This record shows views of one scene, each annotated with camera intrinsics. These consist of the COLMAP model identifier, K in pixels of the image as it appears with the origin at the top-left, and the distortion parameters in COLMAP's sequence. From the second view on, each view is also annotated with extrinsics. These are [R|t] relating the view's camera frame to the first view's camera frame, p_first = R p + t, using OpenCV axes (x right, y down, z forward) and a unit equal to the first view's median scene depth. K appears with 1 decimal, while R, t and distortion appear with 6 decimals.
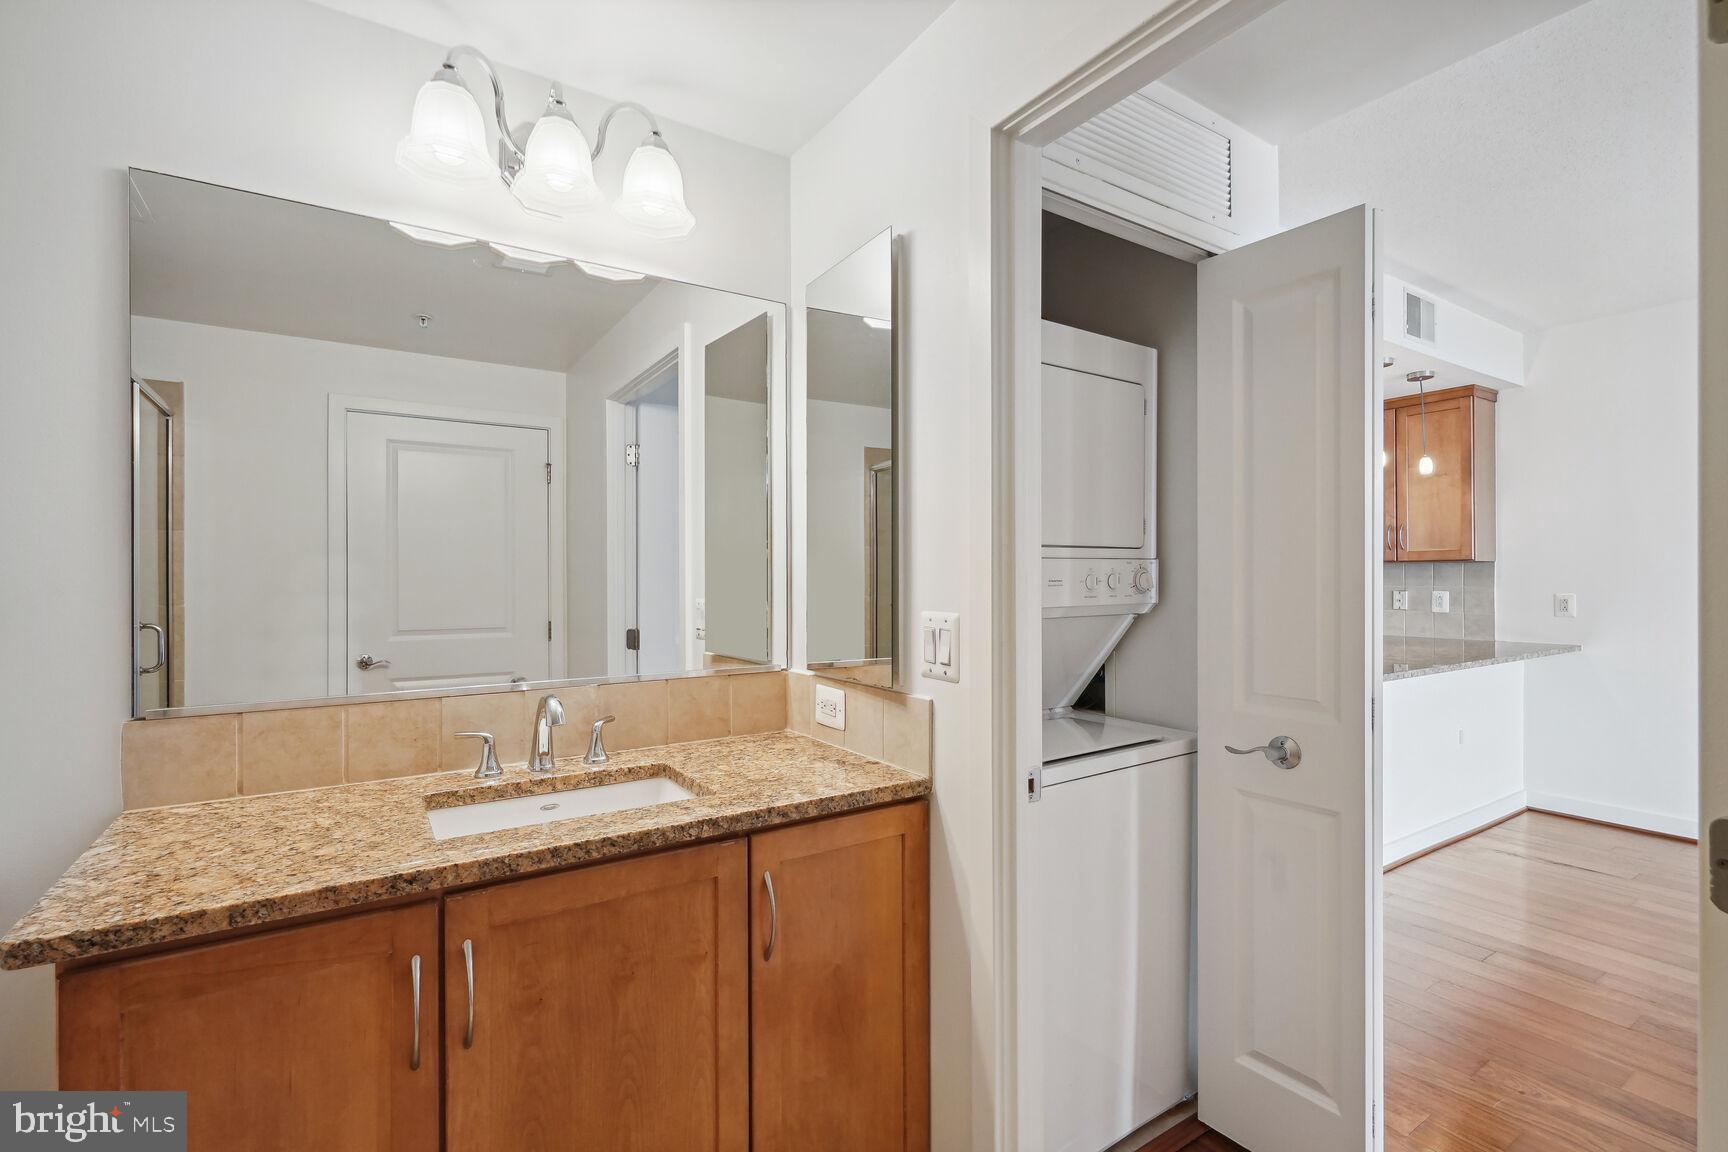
lens RADIAL K [[797.8, 0, 864.0], [0, 797.8, 576.0], [0, 0, 1]] dist [0.003610, 0.000267]
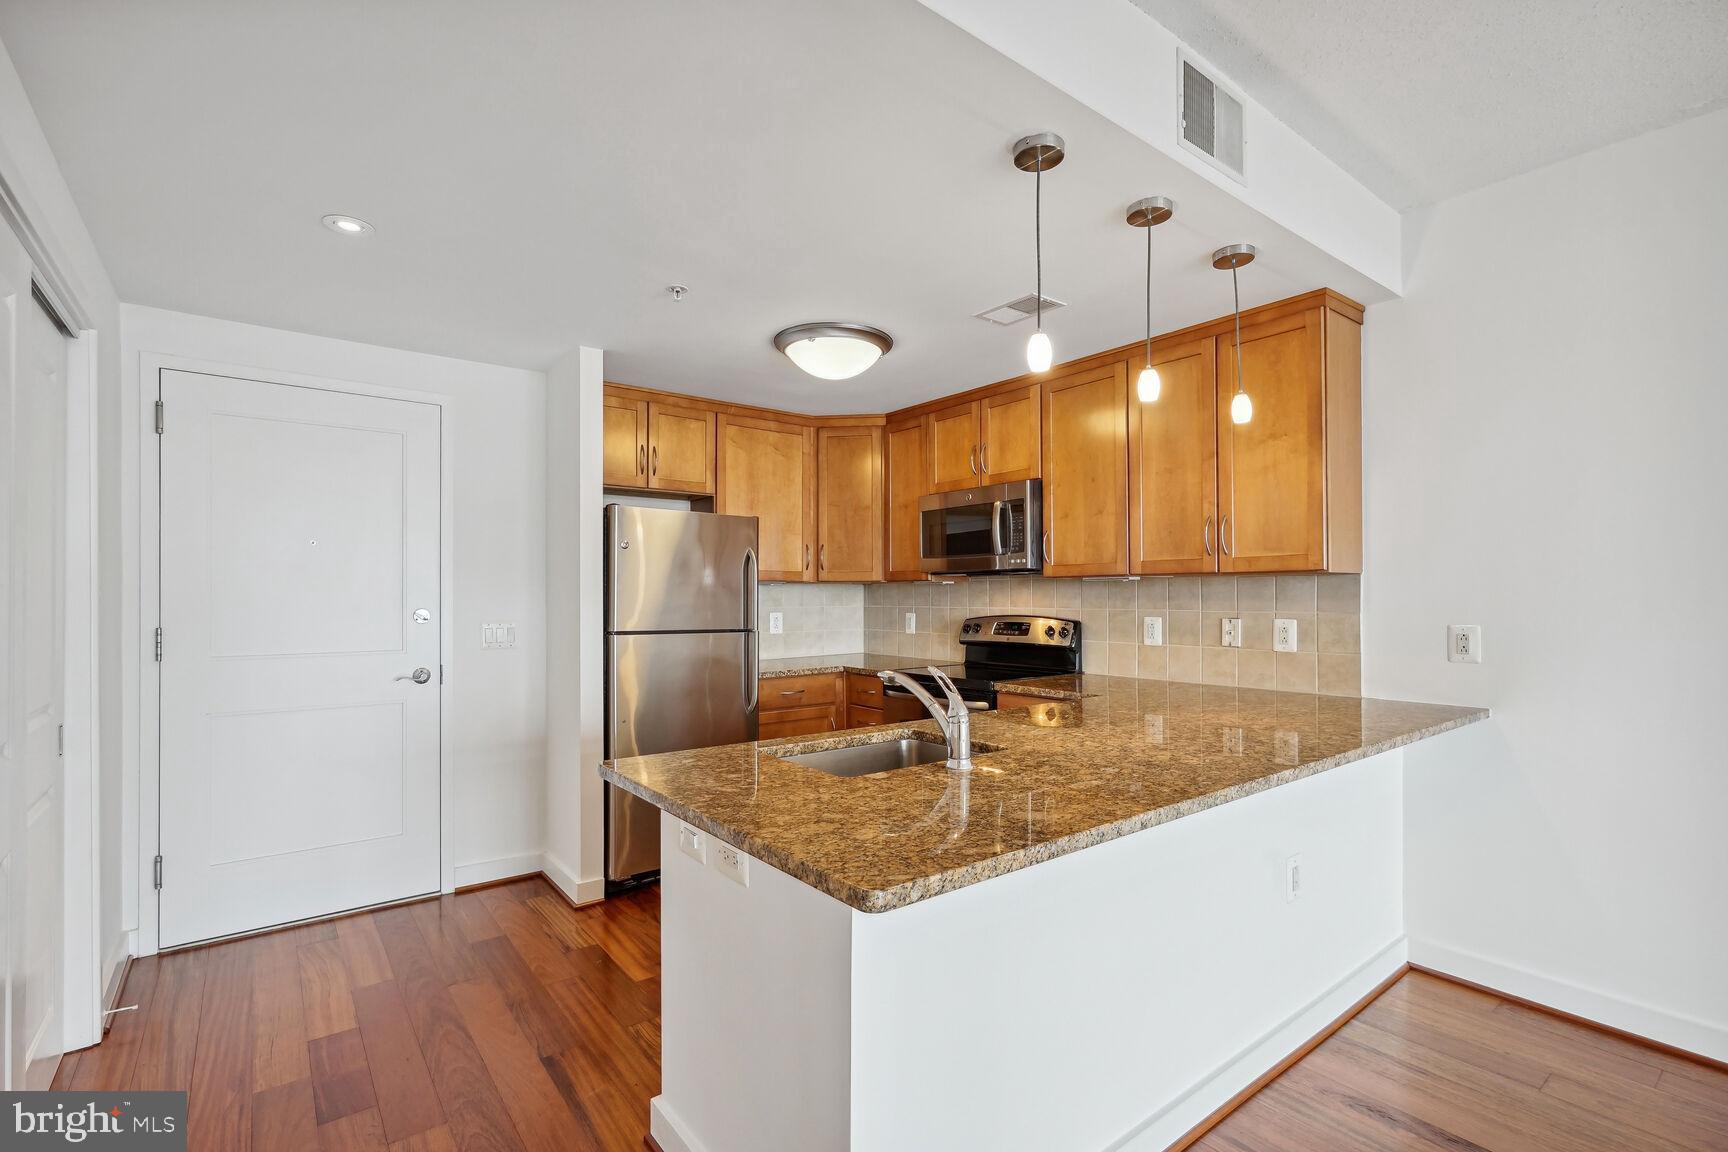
lens RADIAL K [[790.3, 0, 865.4], [0, 790.3, 590.9], [0, 0, 1]] dist [-0.002625, 0.000154]
pose [[0.997222, 0.000775, 0.074477, 0.353025], [-0.000487, 0.999992, -0.003883, -0.001763], [-0.074480, 0.003836, 0.997215, 0.407393]]
